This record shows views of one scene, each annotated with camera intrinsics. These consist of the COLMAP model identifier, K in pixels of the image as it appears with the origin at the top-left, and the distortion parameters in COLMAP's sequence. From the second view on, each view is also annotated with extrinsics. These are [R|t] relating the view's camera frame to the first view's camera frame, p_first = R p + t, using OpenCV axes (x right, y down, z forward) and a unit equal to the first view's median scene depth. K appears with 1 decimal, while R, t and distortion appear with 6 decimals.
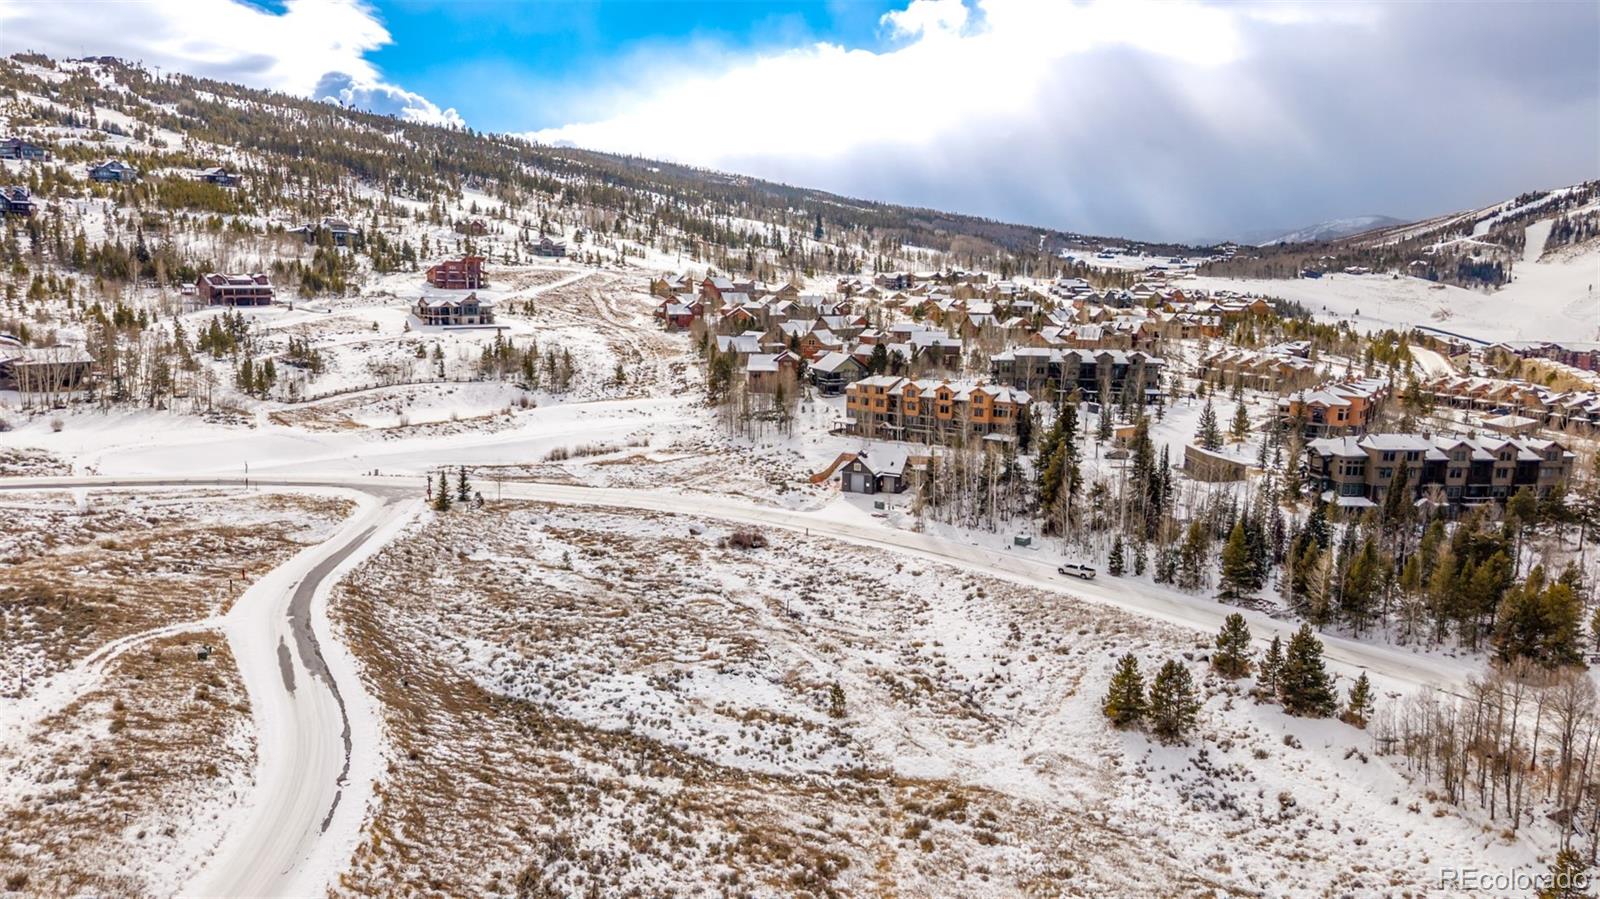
lens RADIAL K [[1072.8, 0, 810.2], [0, 1072.8, 450.4], [0, 0, 1]] dist [0.023213, -0.022210]
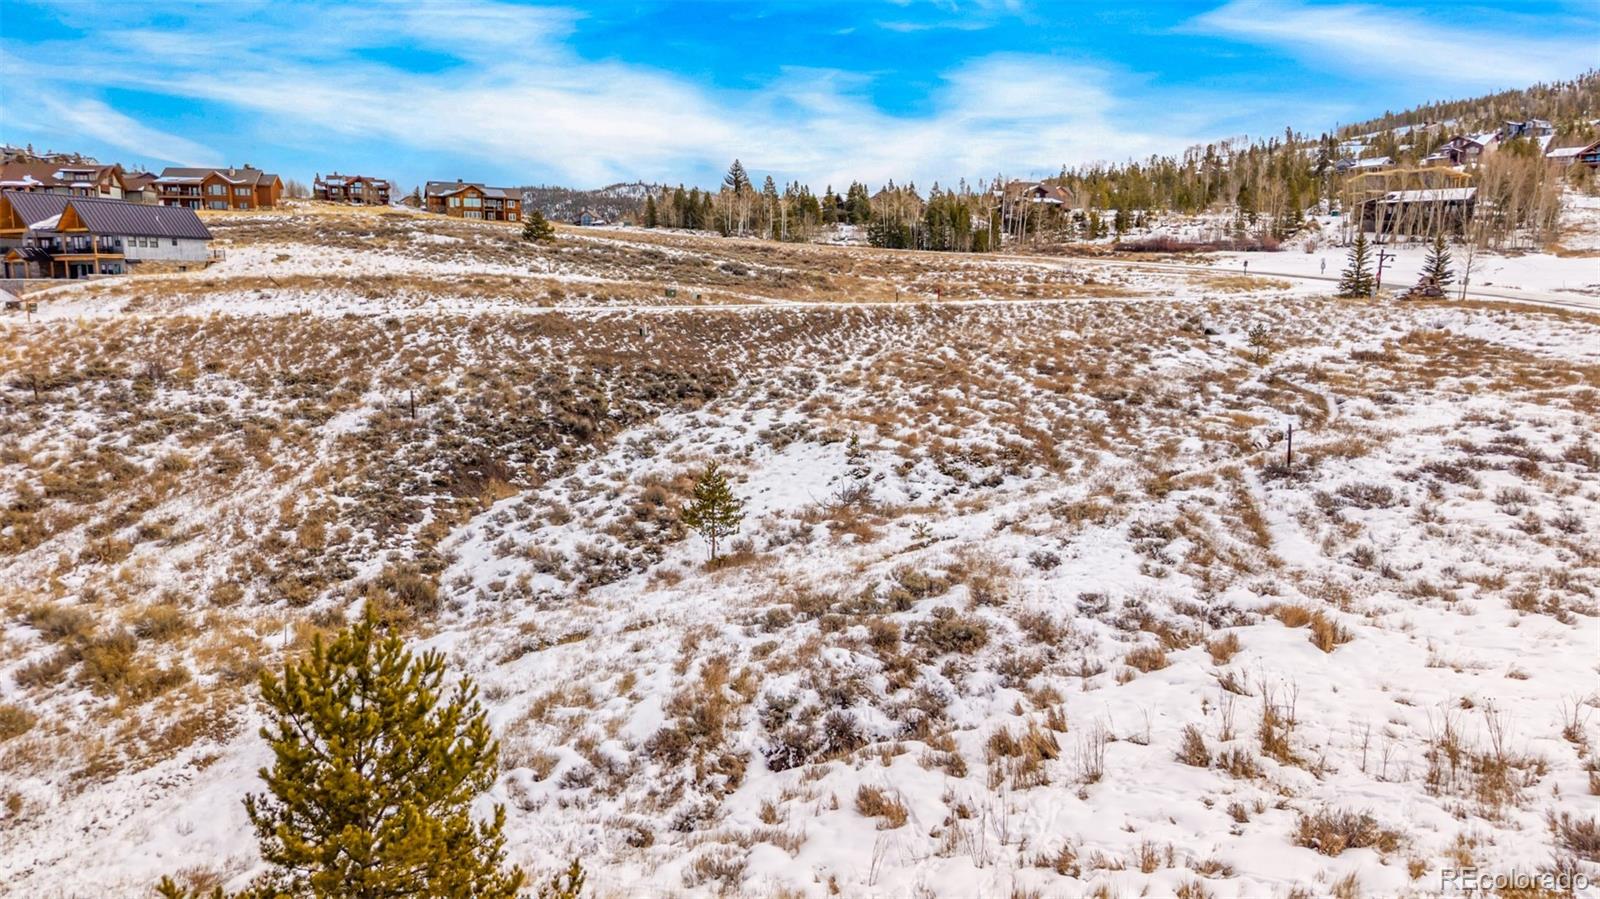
lens RADIAL K [[1059.6, 0, 823.8], [0, 1059.6, 486.9], [0, 0, 1]] dist [0.034574, -0.087921]
pose [[-0.028609, 0.167997, -0.985372, 0.289211], [-0.180351, 0.968730, 0.170396, 0.118291], [0.983186, 0.182588, 0.002584, 0.792837]]
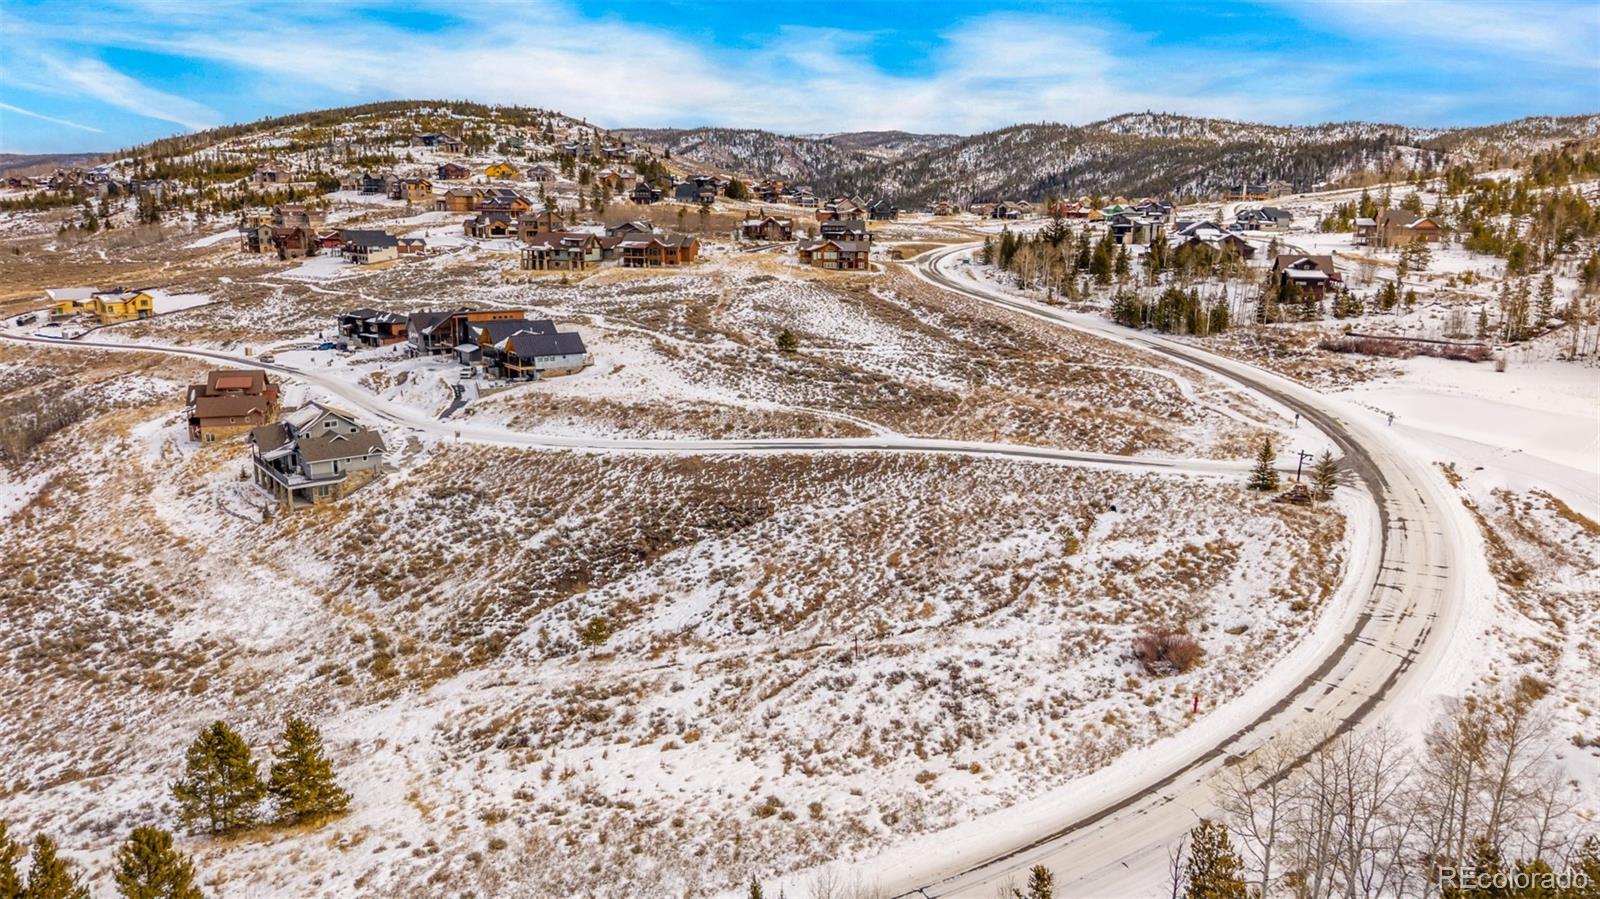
lens RADIAL K [[1072.8, 0, 810.2], [0, 1072.8, 450.4], [0, 0, 1]] dist [0.023213, -0.022210]
pose [[-0.482535, 0.174767, -0.858264, 0.507126], [-0.170554, 0.942386, 0.287785, -0.145309], [0.859111, 0.285247, -0.424927, 1.130684]]
